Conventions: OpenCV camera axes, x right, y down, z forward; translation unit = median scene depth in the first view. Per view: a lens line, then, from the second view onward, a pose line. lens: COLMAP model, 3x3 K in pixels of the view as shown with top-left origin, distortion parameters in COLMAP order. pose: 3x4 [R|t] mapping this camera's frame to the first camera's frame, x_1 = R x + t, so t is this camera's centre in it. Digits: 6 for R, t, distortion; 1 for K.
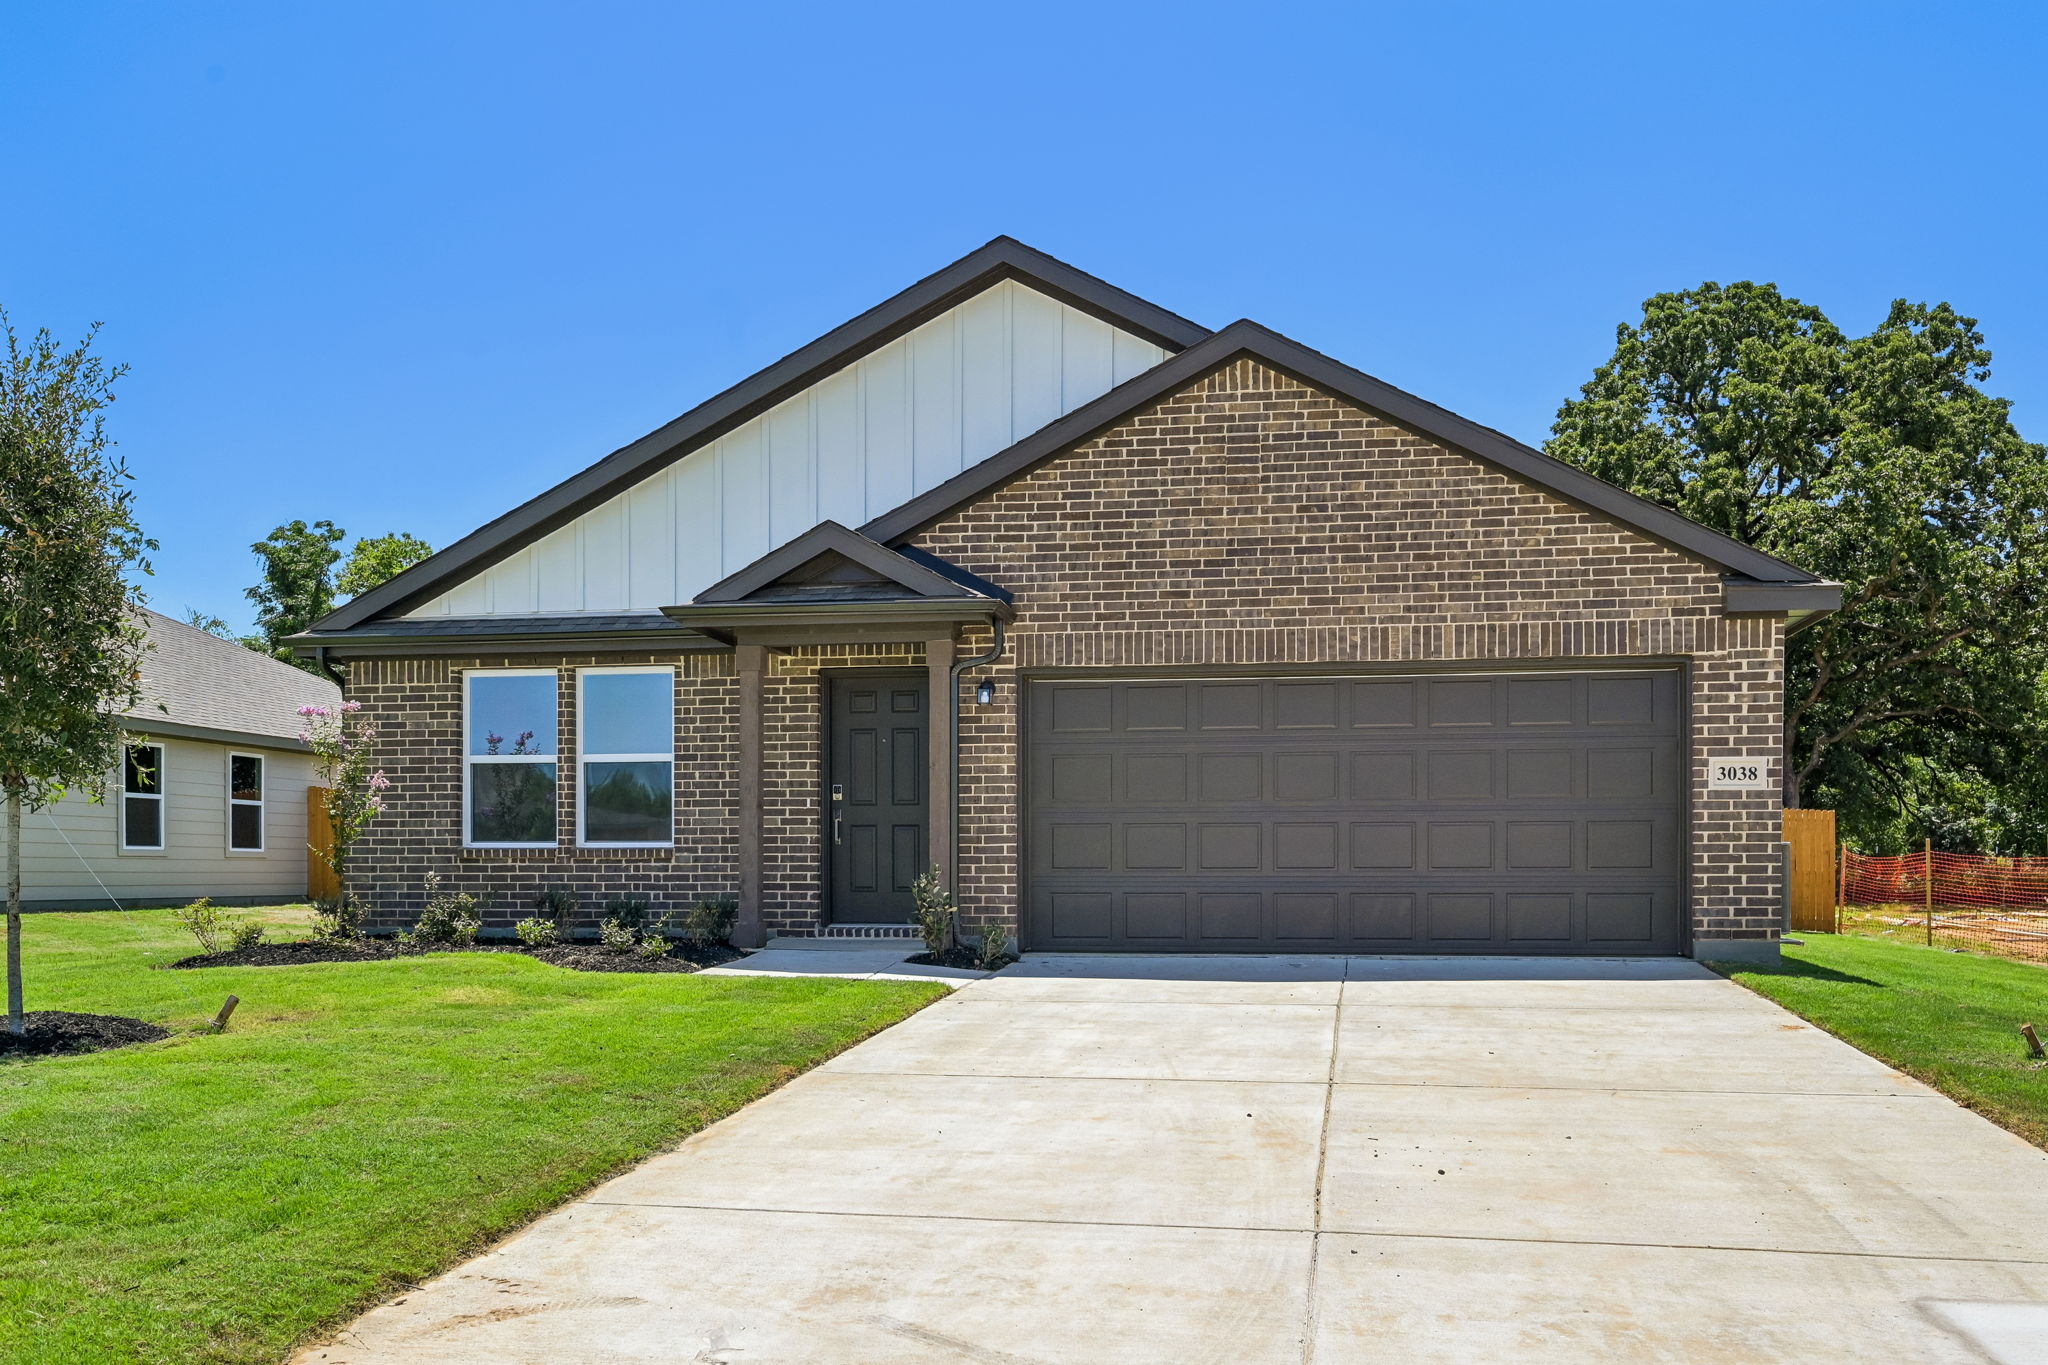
lens RADIAL K [[2440.6, 0, 1028.2], [0, 2440.6, 873.3], [0, 0, 1]] dist [-0.013087, 0.000000]
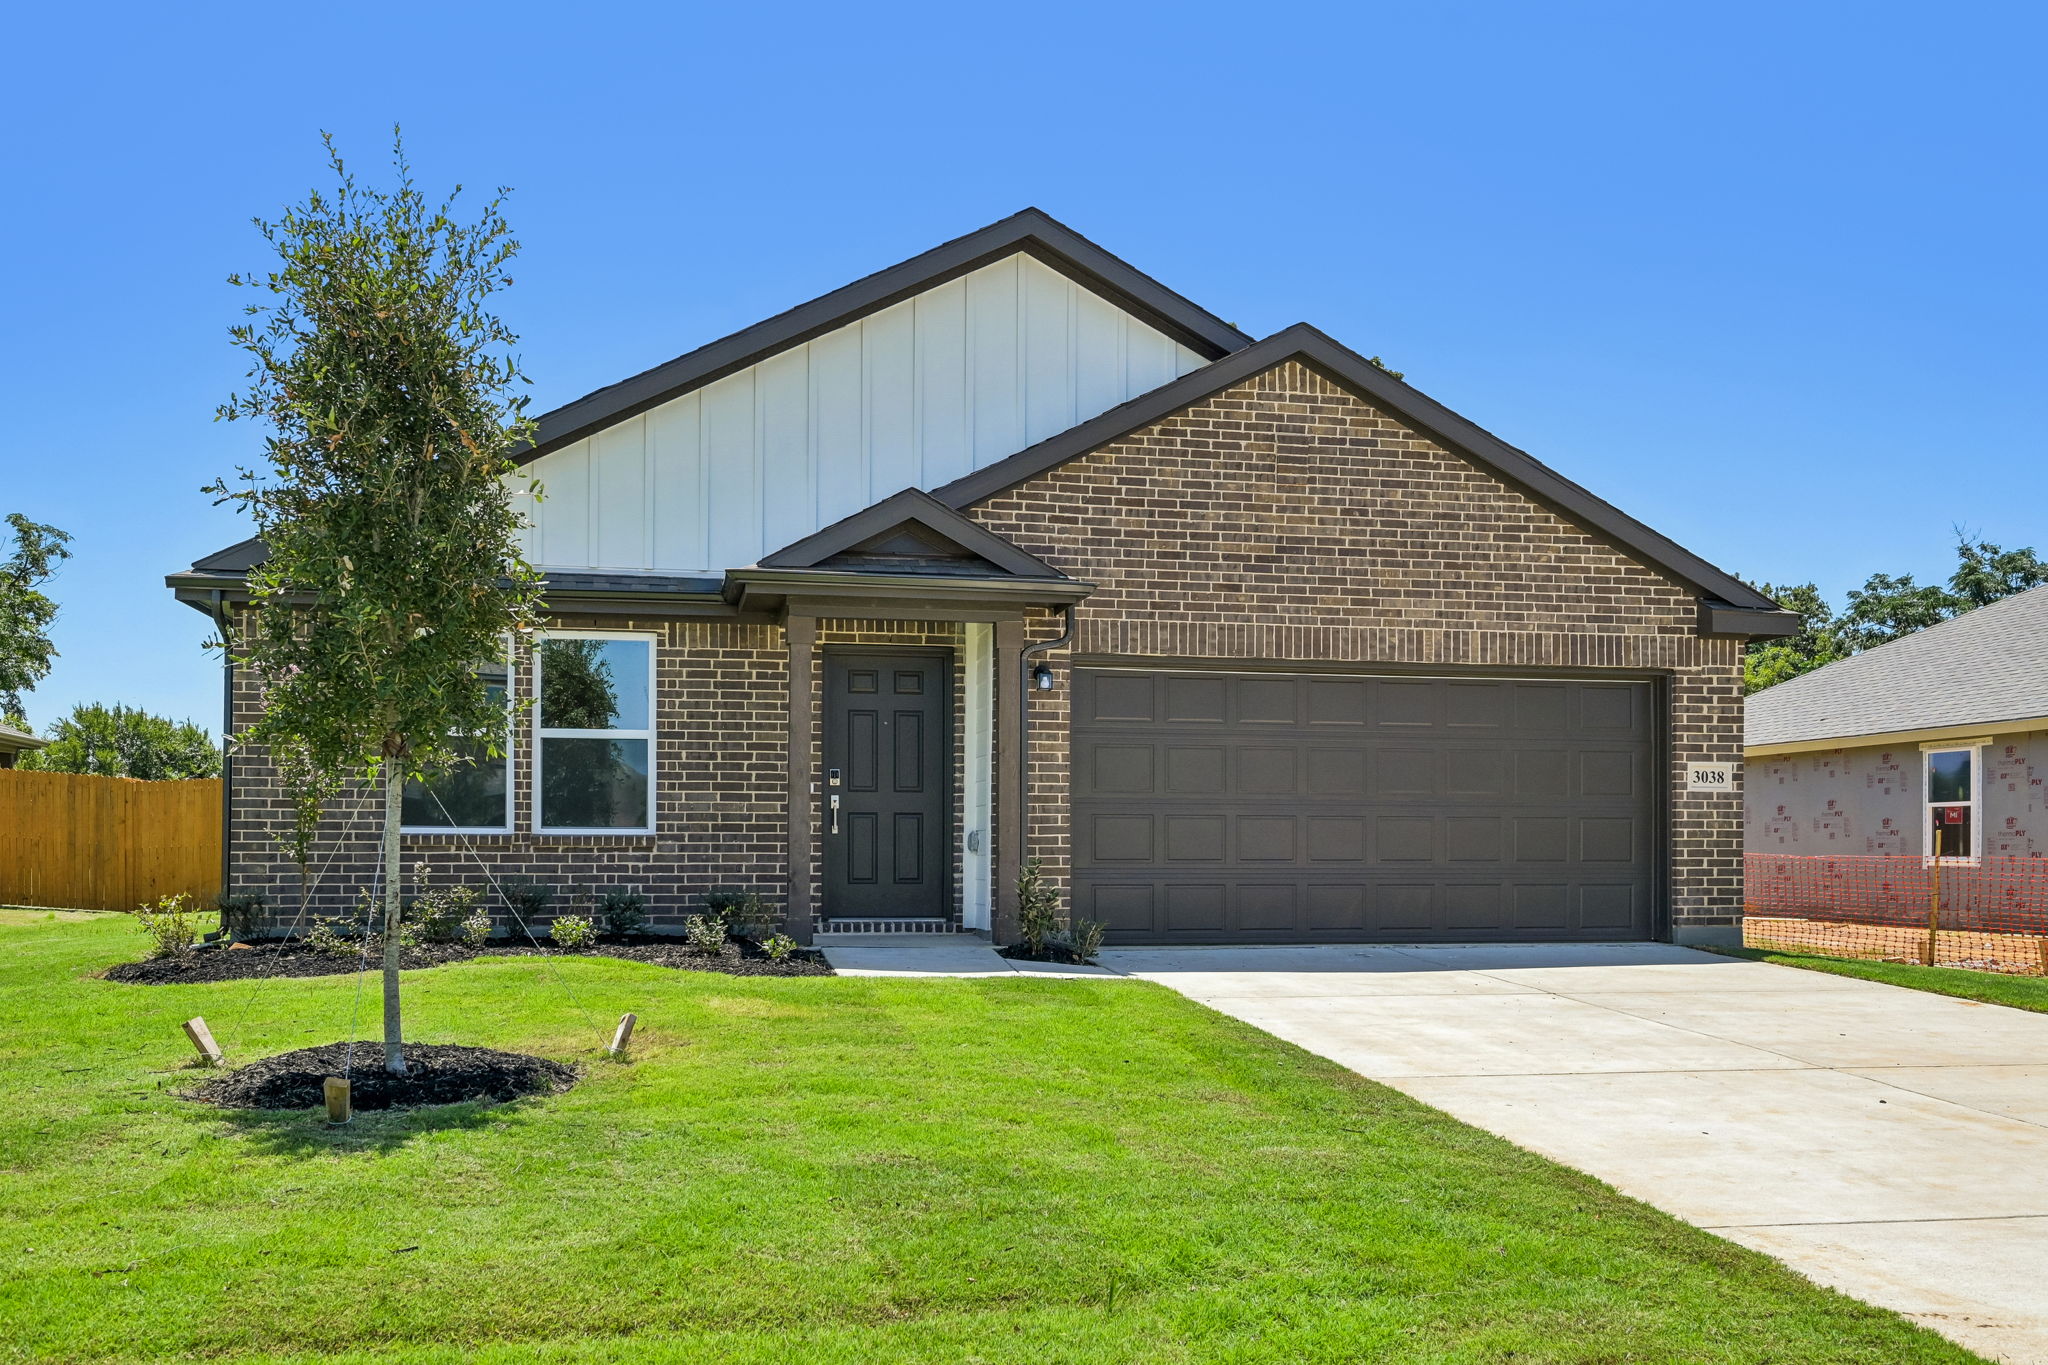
lens RADIAL K [[2440.6, 0, 1025.9], [0, 2440.6, 819.2], [0, 0, 1]] dist [-0.013087, 0.000000]
pose [[0.880917, 0.010994, 0.473143, -0.480008], [-0.002528, 0.999825, -0.018525, -0.000103], [-0.473264, 0.015123, 0.880791, 0.153618]]
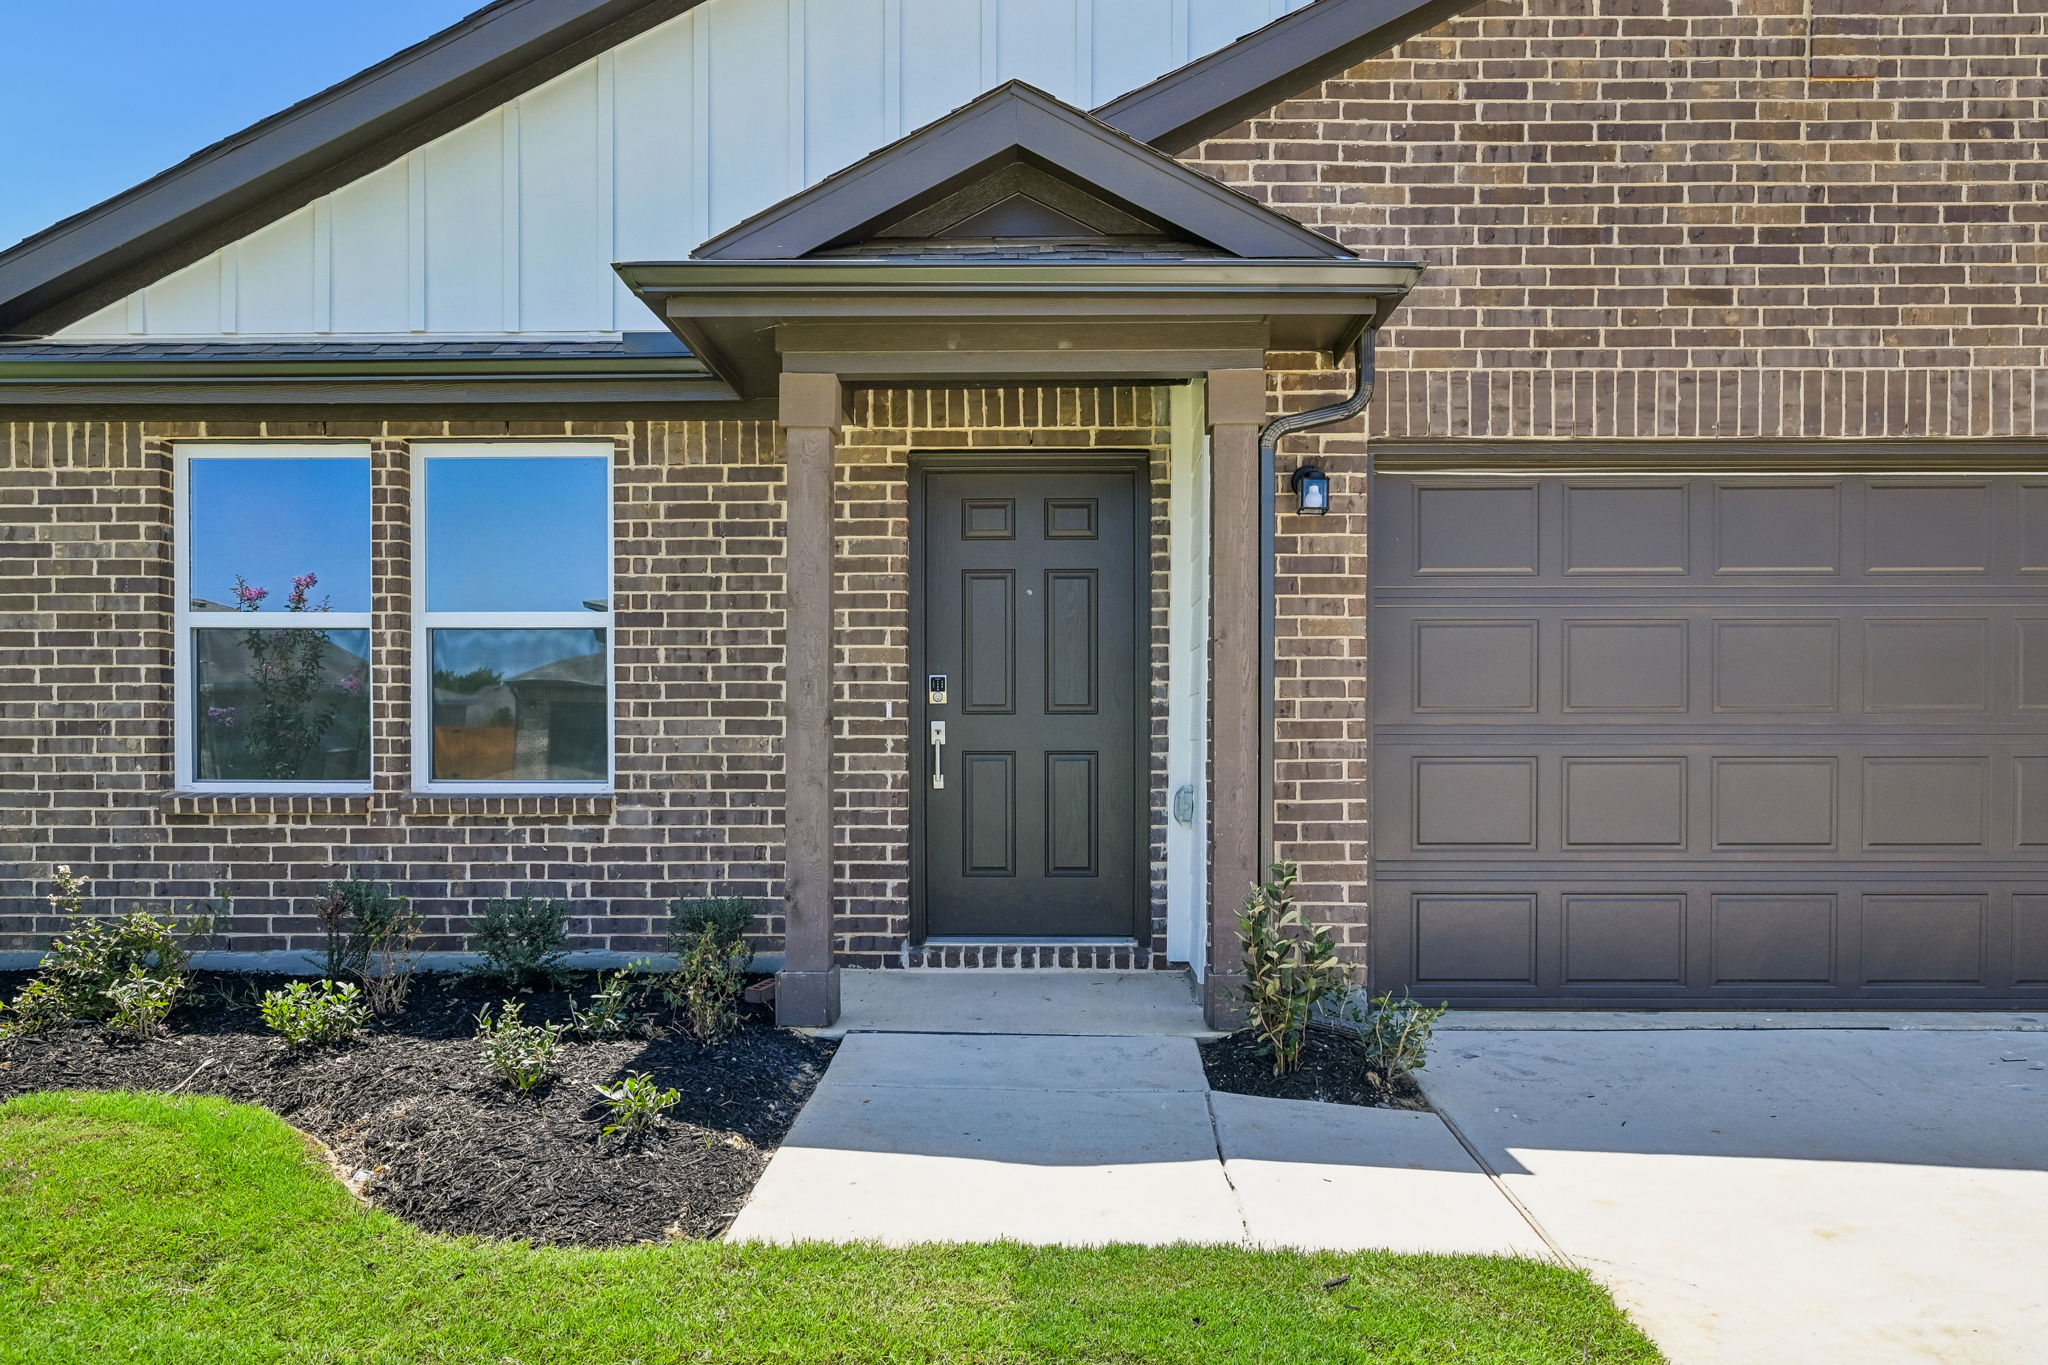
lens RADIAL K [[1375.0, 0, 982.6], [0, 1375.0, 739.9], [0, 0, 1]] dist [-0.005639, 0.003394]
pose [[0.977138, -0.002165, 0.212595, -0.139482], [-0.000259, 0.999935, 0.011373, -0.027071], [-0.212606, -0.011168, 0.977074, 0.746695]]
